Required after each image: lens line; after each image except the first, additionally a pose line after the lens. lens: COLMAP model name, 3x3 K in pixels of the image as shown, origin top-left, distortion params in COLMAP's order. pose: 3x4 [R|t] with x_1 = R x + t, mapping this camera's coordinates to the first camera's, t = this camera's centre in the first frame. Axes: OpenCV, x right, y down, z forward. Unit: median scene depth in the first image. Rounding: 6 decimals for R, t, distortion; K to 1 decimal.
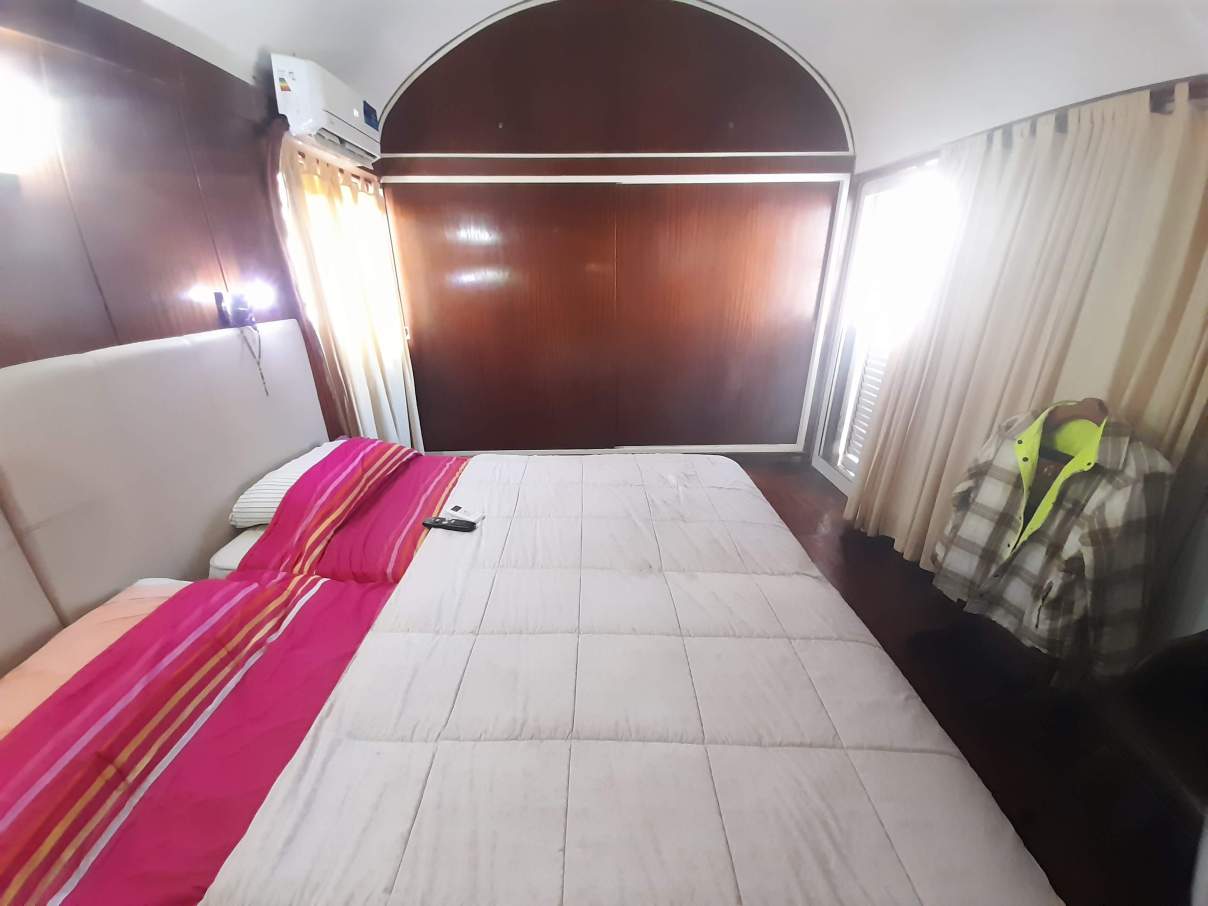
lens RADIAL K [[473.2, 0, 601.5], [0, 473.2, 466.5], [0, 0, 1]] dist [0.012952, -0.012450]
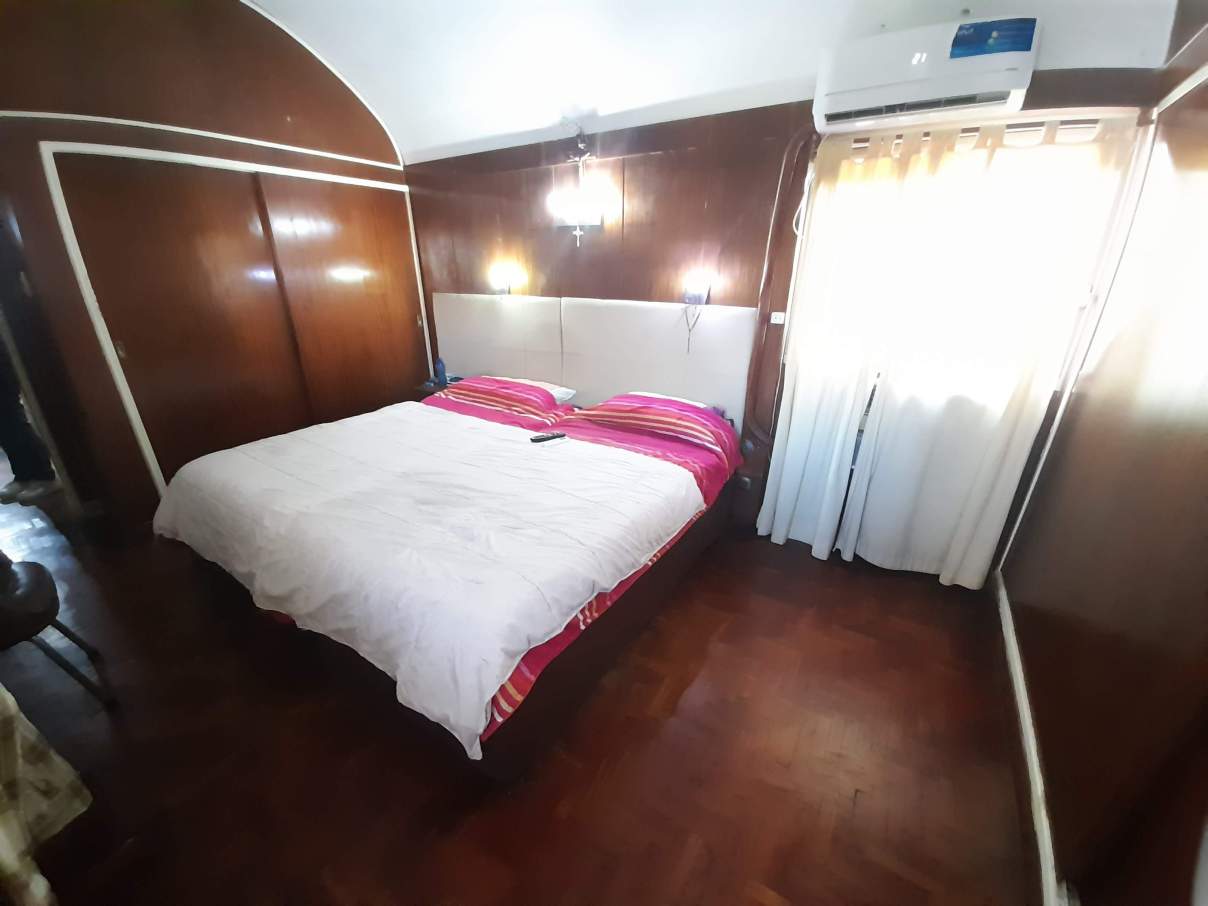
lens RADIAL K [[475.3, 0, 599.8], [0, 475.3, 461.7], [0, 0, 1]] dist [0.023836, -0.021927]
pose [[-0.567797, 0.312071, -0.761721, 0.637778], [-0.318255, 0.770172, 0.552765, -0.593249], [0.759158, 0.556279, -0.337983, 1.430144]]
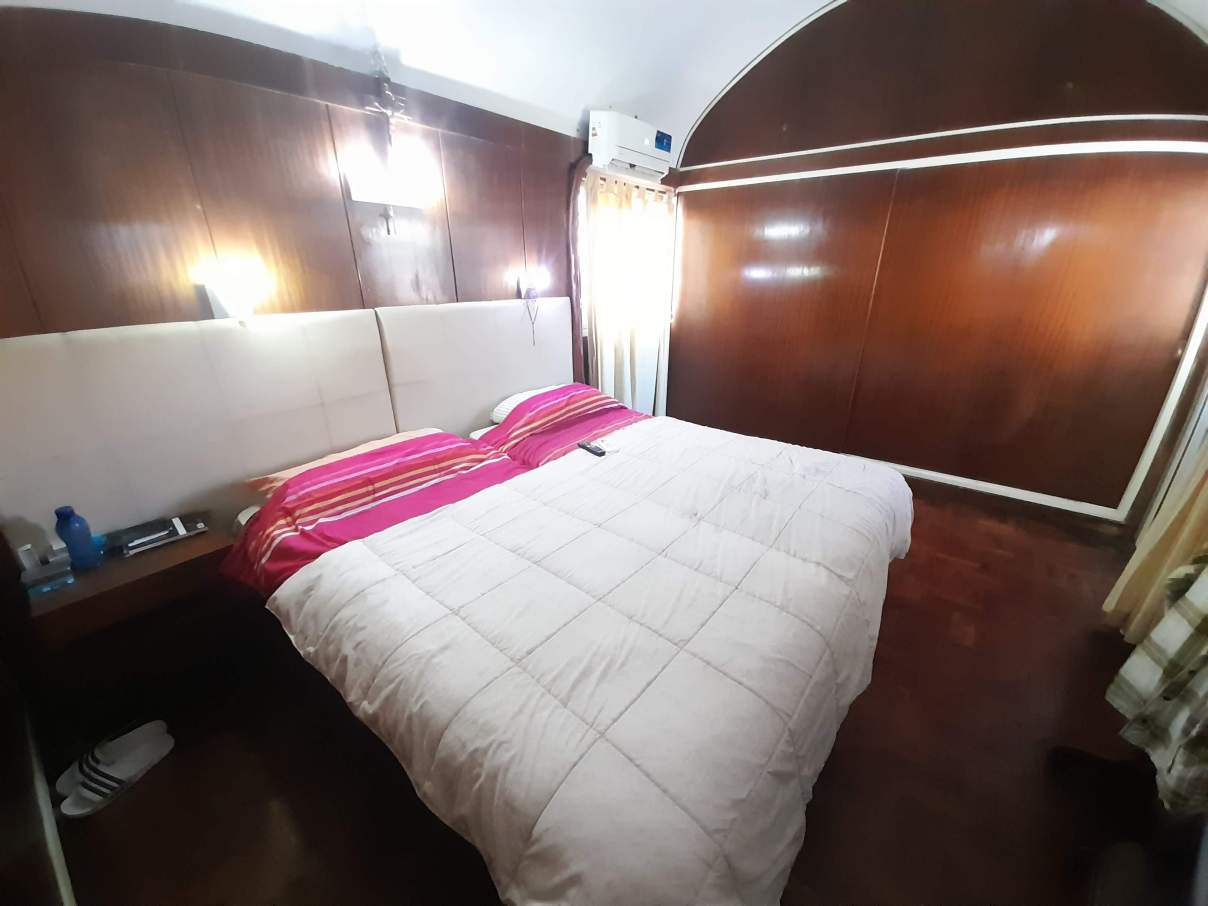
lens RADIAL K [[473.2, 0, 601.5], [0, 473.2, 466.5], [0, 0, 1]] dist [0.012952, -0.012450]
pose [[0.770255, 0.249449, -0.586926, 0.442503], [-0.246465, 0.965257, 0.086794, 0.039705], [0.588186, 0.077803, 0.804975, -0.065436]]
